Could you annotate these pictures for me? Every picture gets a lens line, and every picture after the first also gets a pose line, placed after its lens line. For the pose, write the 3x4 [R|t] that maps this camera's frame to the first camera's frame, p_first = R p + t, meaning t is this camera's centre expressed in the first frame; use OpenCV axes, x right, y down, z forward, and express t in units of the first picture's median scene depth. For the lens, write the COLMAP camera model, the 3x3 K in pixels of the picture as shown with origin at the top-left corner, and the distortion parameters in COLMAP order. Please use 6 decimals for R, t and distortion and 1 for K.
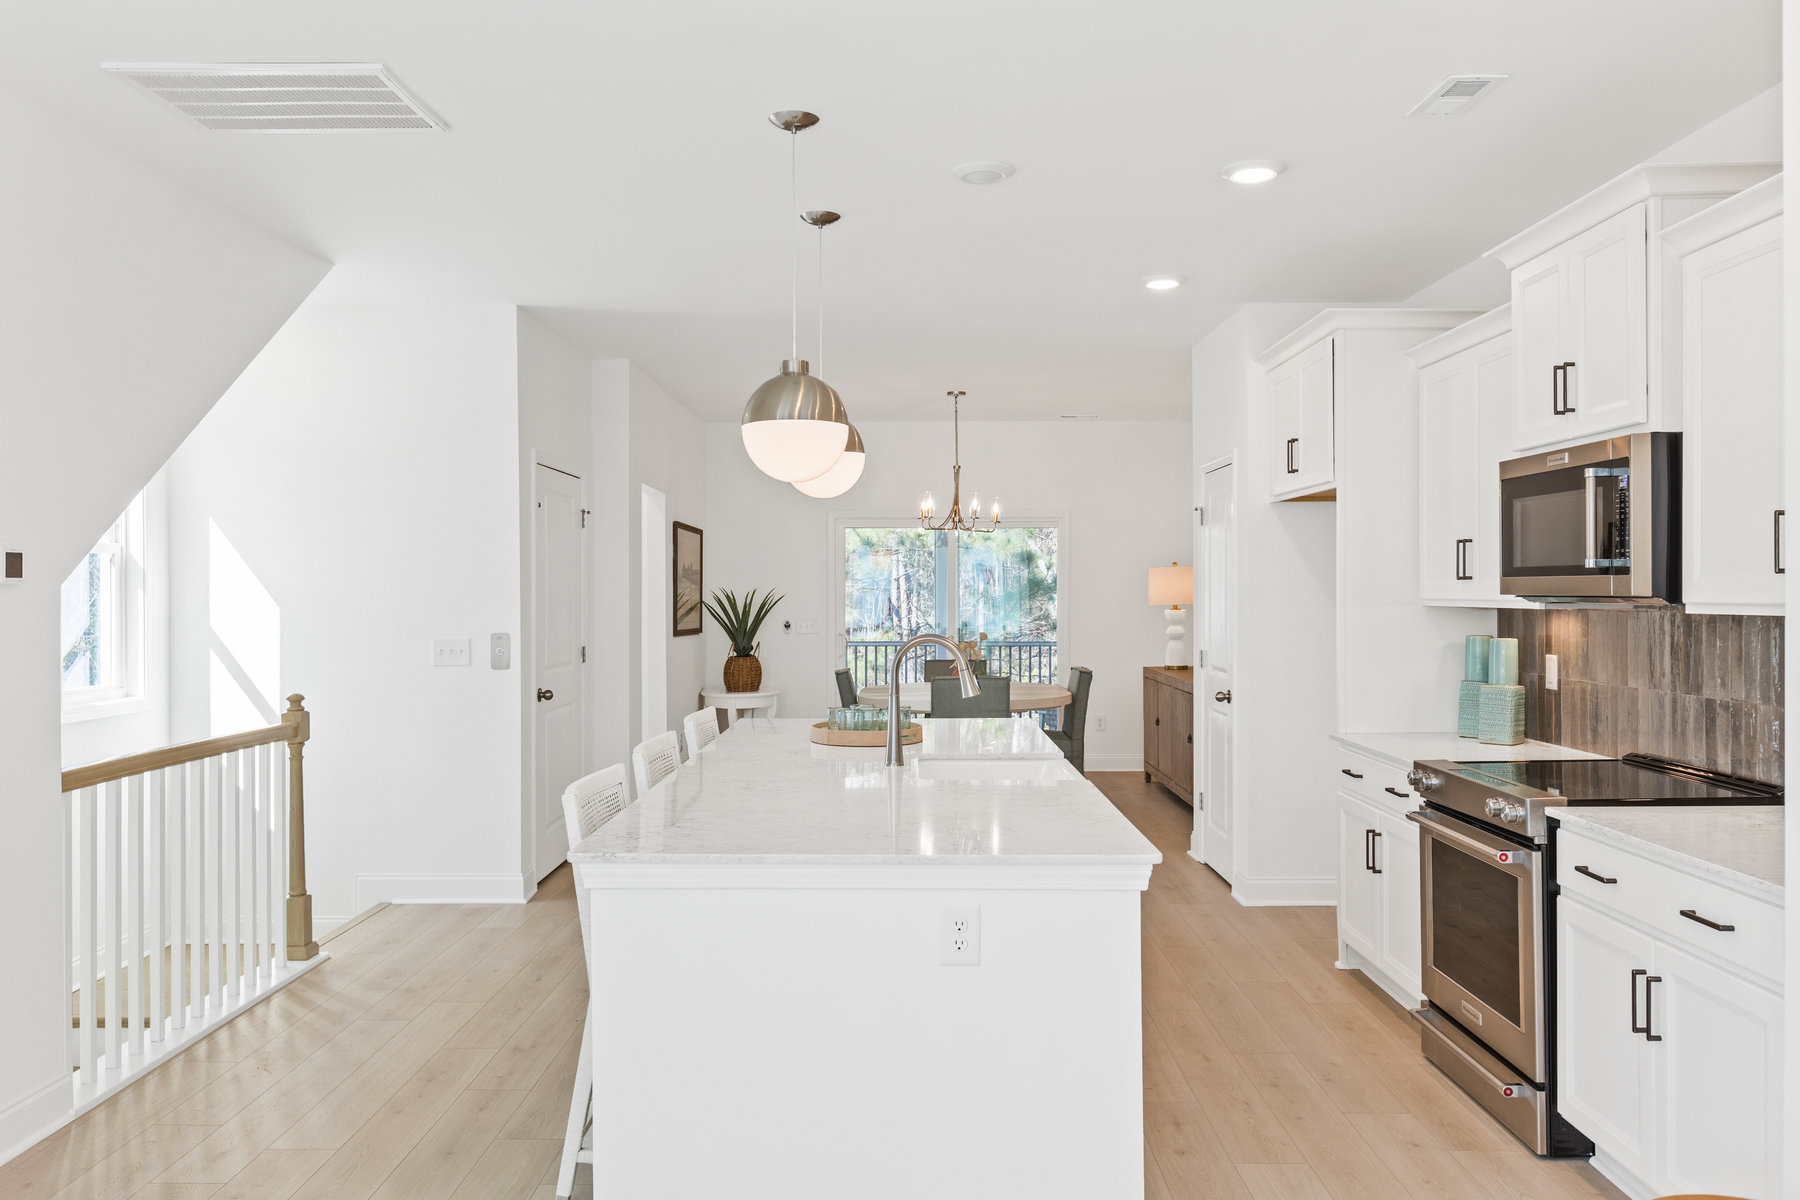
lens RADIAL K [[1323.8, 0, 900.0], [0, 1323.8, 600.0], [0, 0, 1]] dist [0.003962, -0.003469]
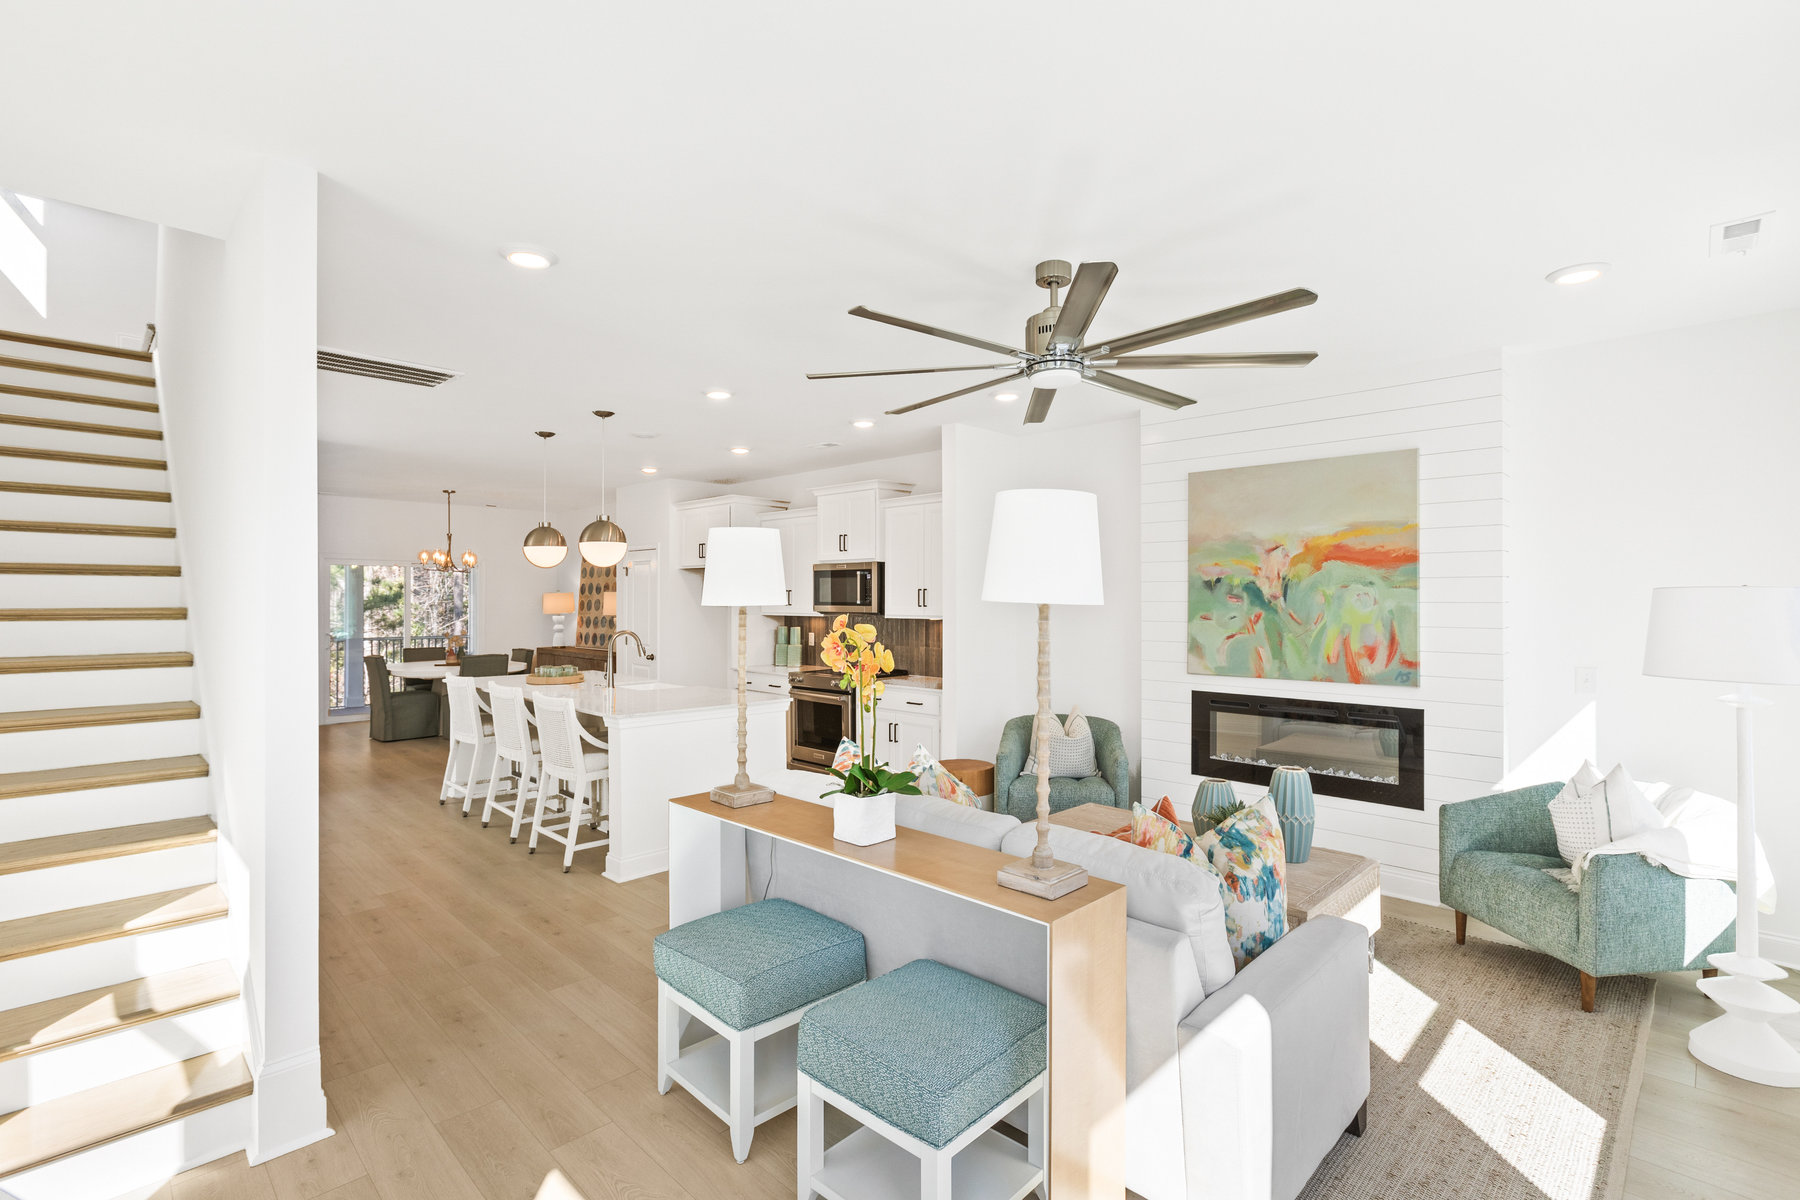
lens RADIAL K [[842.2, 0, 900.0], [0, 842.2, 600.0], [0, 0, 1]] dist [0.000389, 0.000209]
pose [[0.699675, 0.000904, 0.714461, -0.571117], [0.002896, 0.999987, -0.004102, -0.016867], [-0.714455, 0.004939, 0.699664, -0.313517]]
